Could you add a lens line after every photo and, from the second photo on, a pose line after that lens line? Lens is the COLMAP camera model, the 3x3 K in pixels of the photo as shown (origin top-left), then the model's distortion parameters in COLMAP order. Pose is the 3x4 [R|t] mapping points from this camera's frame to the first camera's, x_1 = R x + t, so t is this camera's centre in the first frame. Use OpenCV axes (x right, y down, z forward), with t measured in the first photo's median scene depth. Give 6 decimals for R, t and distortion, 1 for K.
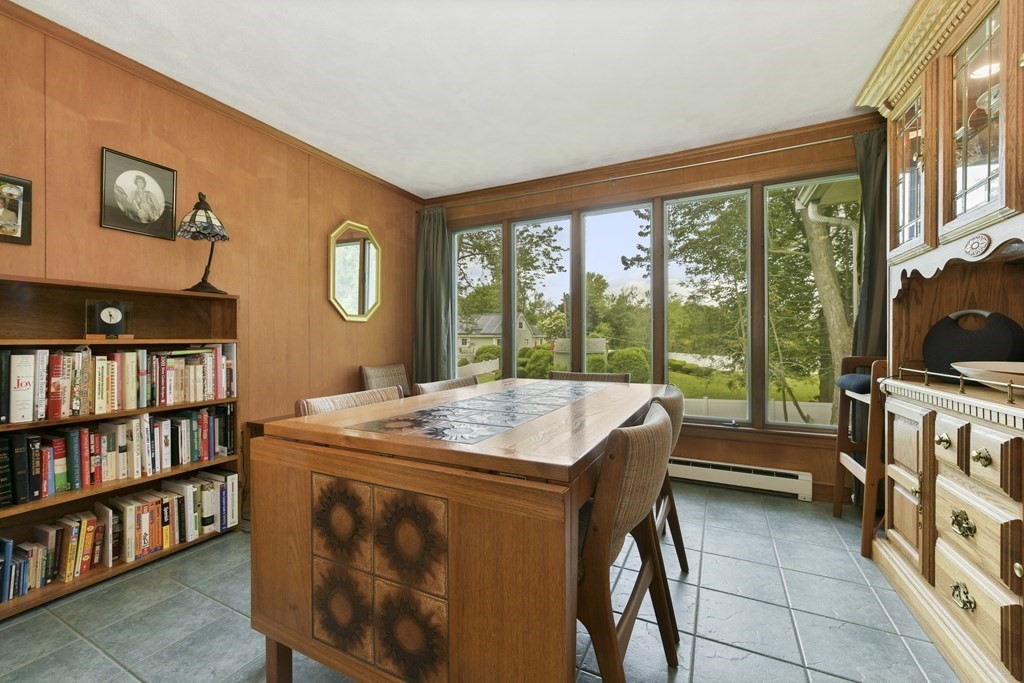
lens RADIAL K [[410.9, 0, 517.6], [0, 410.9, 344.7], [0, 0, 1]] dist [-0.000240, 0.000266]
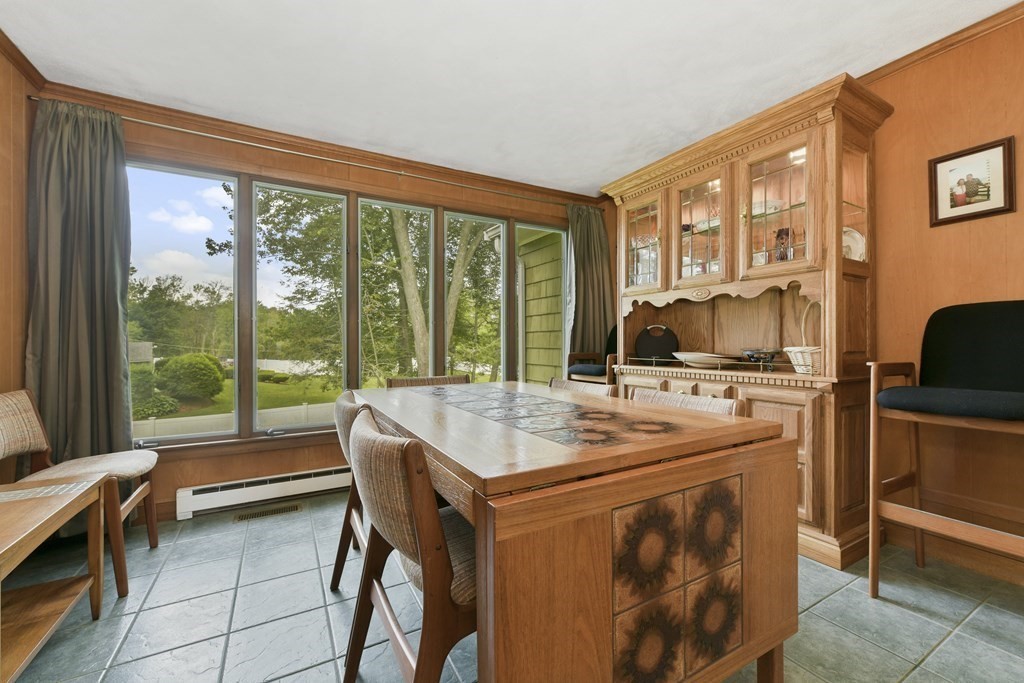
lens RADIAL K [[410.9, 0, 517.6], [0, 410.9, 344.7], [0, 0, 1]] dist [-0.000240, 0.000266]
pose [[0.564289, -0.008310, 0.825535, -0.795867], [0.015613, 0.999878, -0.000607, -0.002541], [-0.825430, 0.013232, 0.564350, 0.454134]]
